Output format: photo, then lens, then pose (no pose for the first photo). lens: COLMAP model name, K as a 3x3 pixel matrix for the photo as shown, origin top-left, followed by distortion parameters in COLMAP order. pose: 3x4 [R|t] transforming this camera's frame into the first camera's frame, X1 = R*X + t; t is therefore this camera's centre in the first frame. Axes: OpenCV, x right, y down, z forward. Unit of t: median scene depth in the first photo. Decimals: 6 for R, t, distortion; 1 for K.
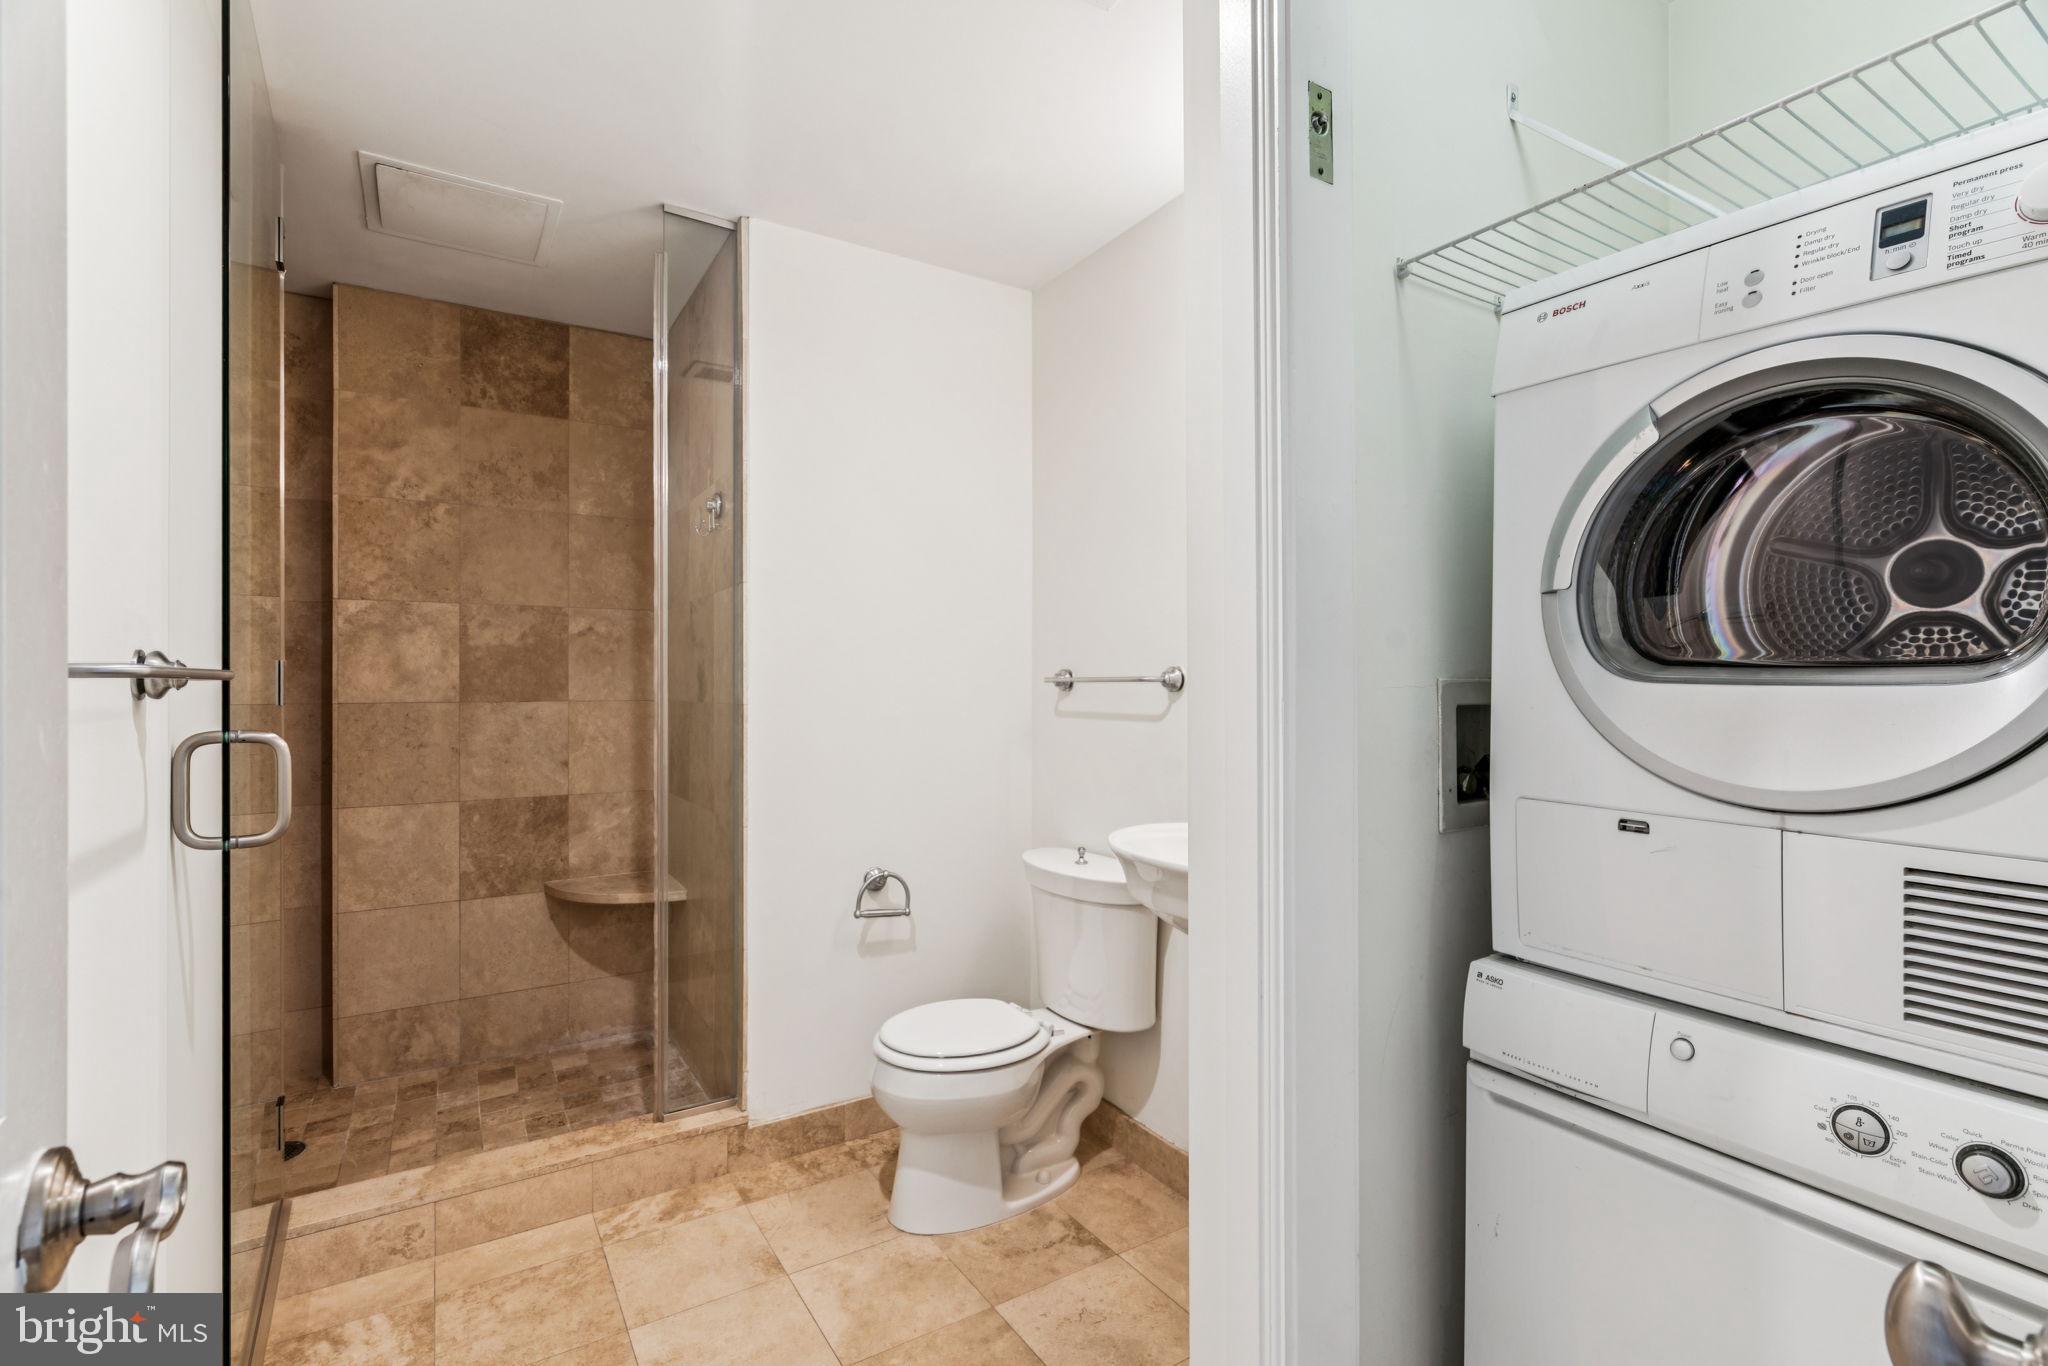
lens RADIAL K [[926.8, 0, 1012.9], [0, 926.8, 665.6], [0, 0, 1]] dist [-0.001126, 0.000047]
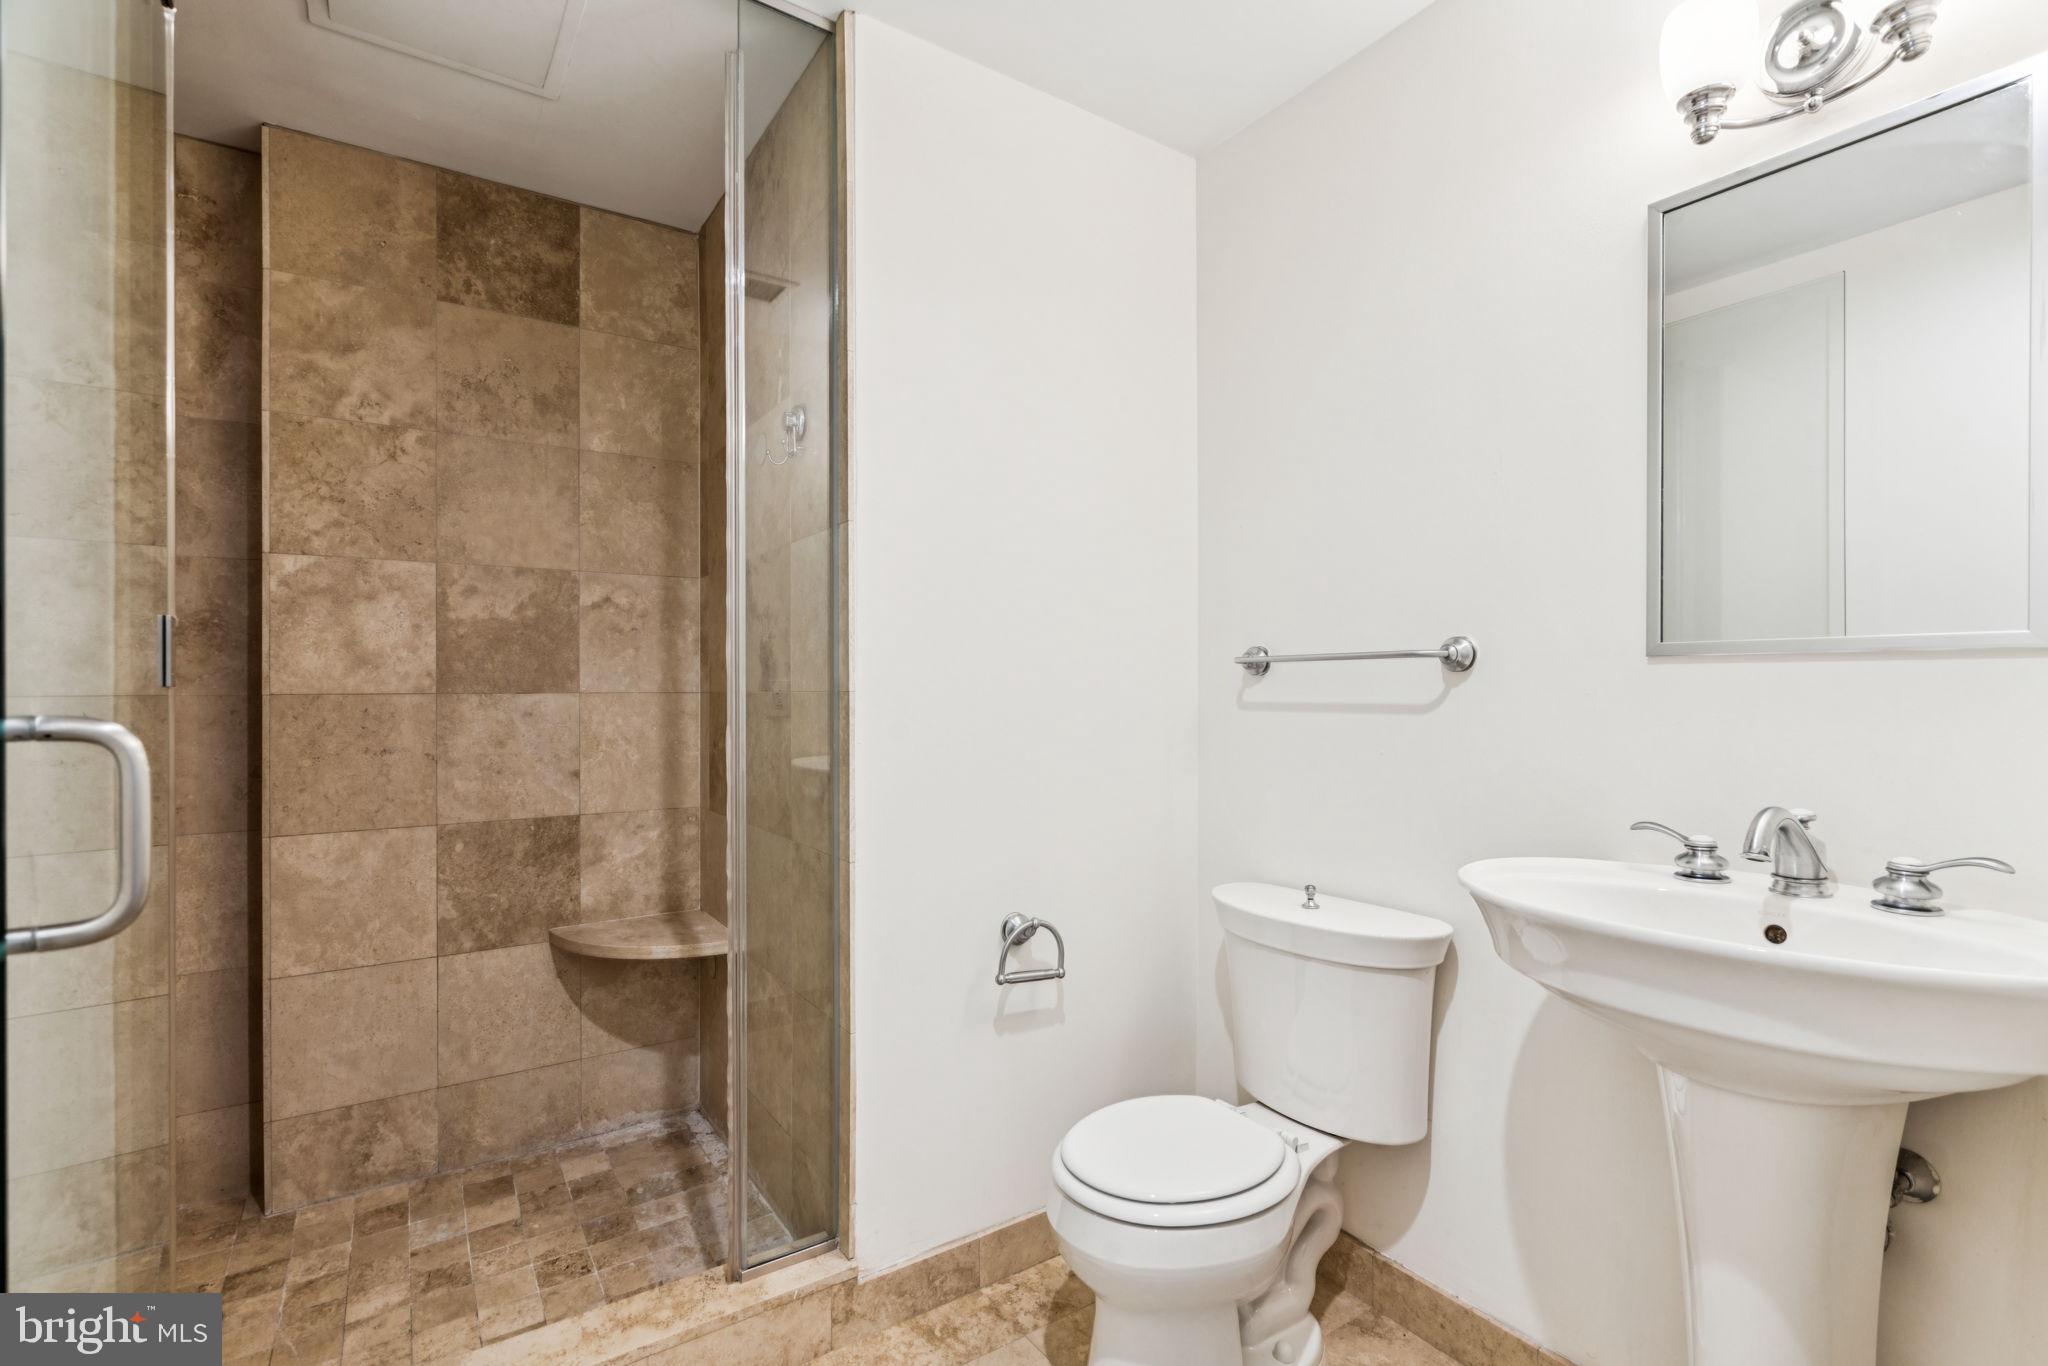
lens RADIAL K [[929.1, 0, 1013.6], [0, 929.1, 671.8], [0, 0, 1]] dist [-0.001069, 0.000028]
pose [[0.999348, -0.001558, 0.036076, -0.163666], [0.001522, 0.999998, 0.001009, 0.022758], [-0.036078, -0.000954, 0.999349, 0.240241]]
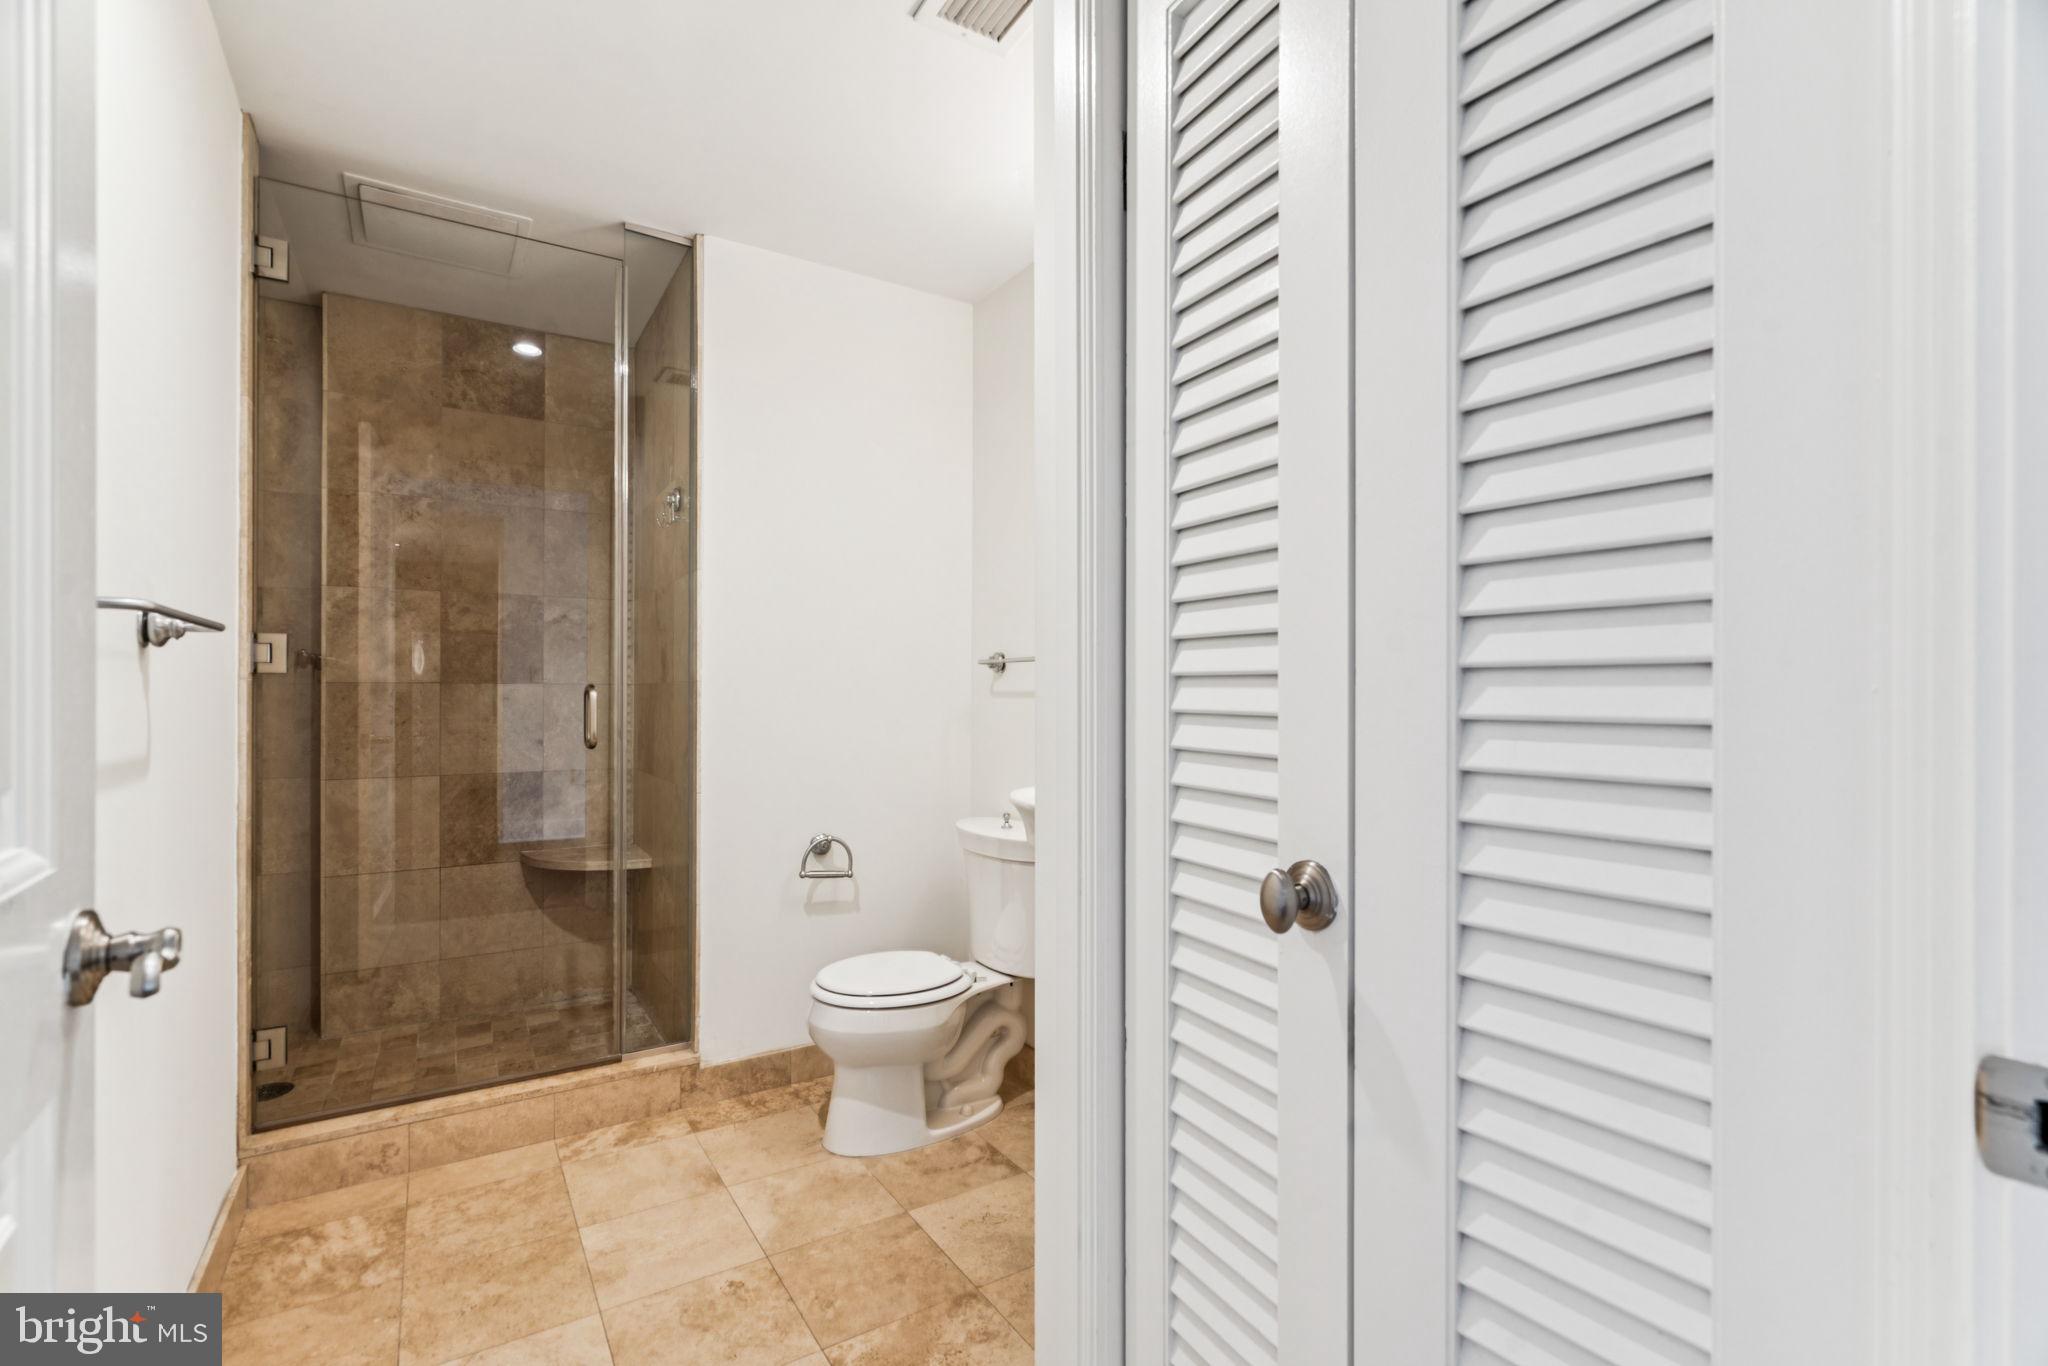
lens RADIAL K [[924.3, 0, 1017.2], [0, 924.3, 677.5], [0, 0, 1]] dist [-0.000923, 0.000180]
pose [[0.999984, 0.003962, 0.003953, 0.070826], [-0.003969, 0.999990, 0.001898, 0.029817], [-0.003945, -0.001914, 0.999990, -0.078015]]
